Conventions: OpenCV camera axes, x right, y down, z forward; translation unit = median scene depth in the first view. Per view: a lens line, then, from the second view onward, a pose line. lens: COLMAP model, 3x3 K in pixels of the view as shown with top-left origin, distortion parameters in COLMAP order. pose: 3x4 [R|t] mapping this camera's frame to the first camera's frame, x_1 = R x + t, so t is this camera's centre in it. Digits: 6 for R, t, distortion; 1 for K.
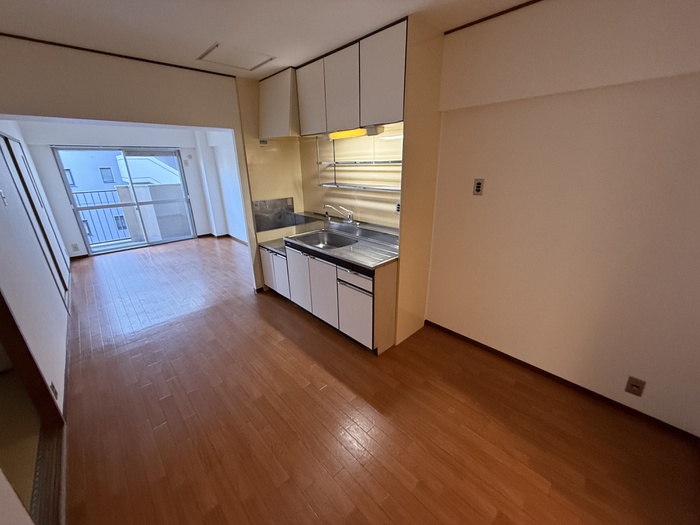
lens RADIAL K [[281.1, 0, 347.5], [0, 281.1, 265.0], [0, 0, 1]] dist [0.001420, -0.000435]
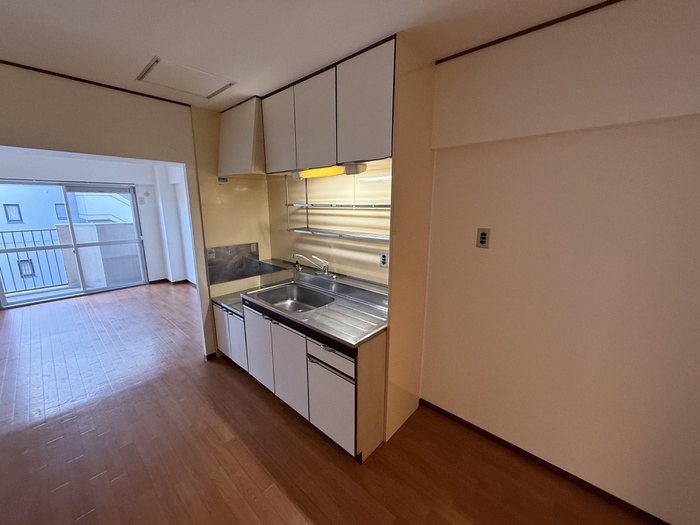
lens RADIAL K [[281.1, 0, 345.4], [0, 281.1, 264.7], [0, 0, 1]] dist [0.001420, -0.000435]
pose [[0.996981, 0.004000, 0.077539, 0.005400], [0.006533, 0.990809, -0.135111, -0.072513], [-0.077367, 0.135209, 0.987792, 0.184594]]
